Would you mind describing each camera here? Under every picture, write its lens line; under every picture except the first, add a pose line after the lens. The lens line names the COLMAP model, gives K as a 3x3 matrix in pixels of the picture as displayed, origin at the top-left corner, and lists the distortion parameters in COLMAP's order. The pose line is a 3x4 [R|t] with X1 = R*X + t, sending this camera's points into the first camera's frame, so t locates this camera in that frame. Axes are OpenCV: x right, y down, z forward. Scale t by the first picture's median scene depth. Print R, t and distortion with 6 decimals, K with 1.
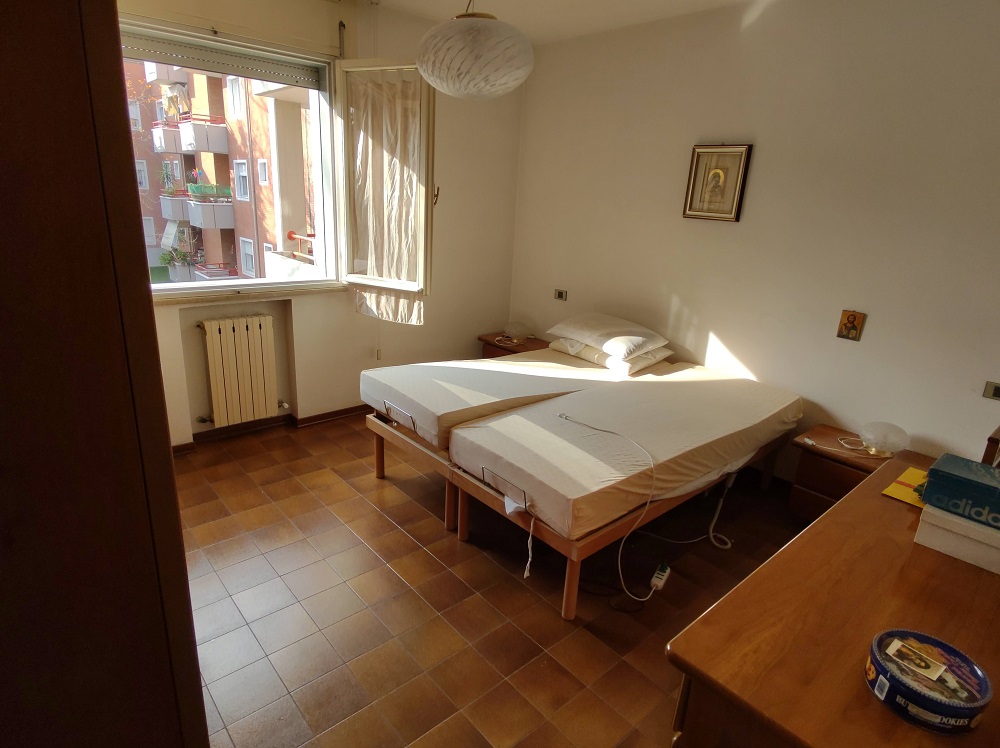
lens RADIAL K [[566.9, 0, 499.9], [0, 566.9, 374.6], [0, 0, 1]] dist [0.004615, -0.018007]
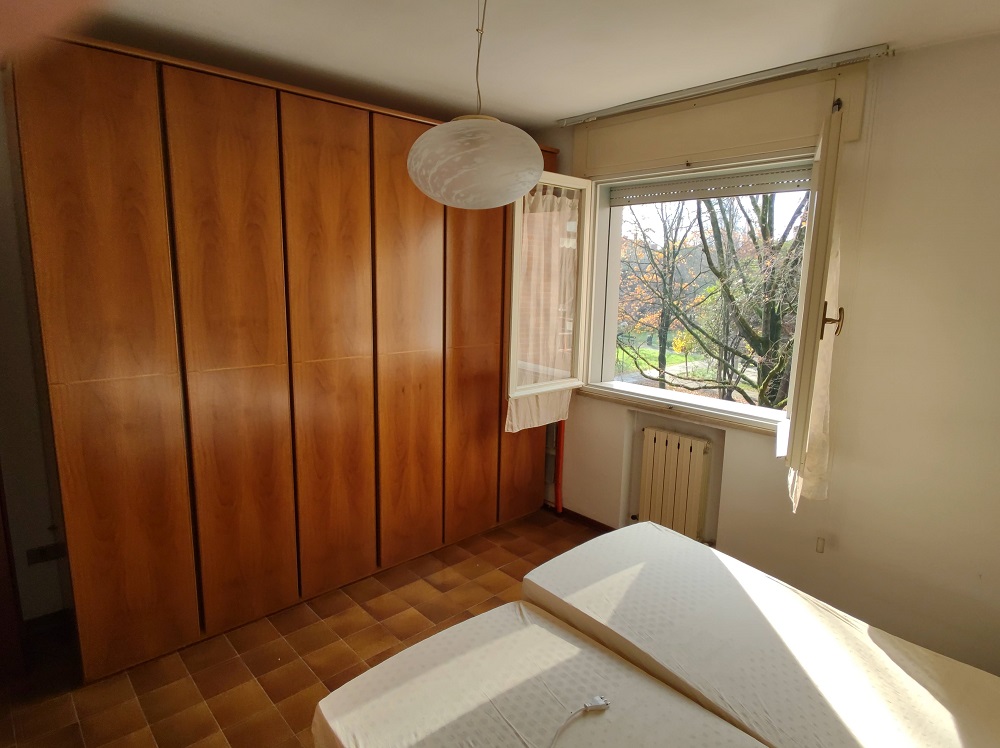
lens RADIAL K [[566.9, 0, 501.0], [0, 566.9, 368.3], [0, 0, 1]] dist [0.004615, -0.018007]
pose [[0.011626, 0.111400, -0.993708, 0.511712], [-0.321971, 0.941266, 0.101753, -0.215121], [0.946678, 0.318762, 0.046811, 0.652156]]
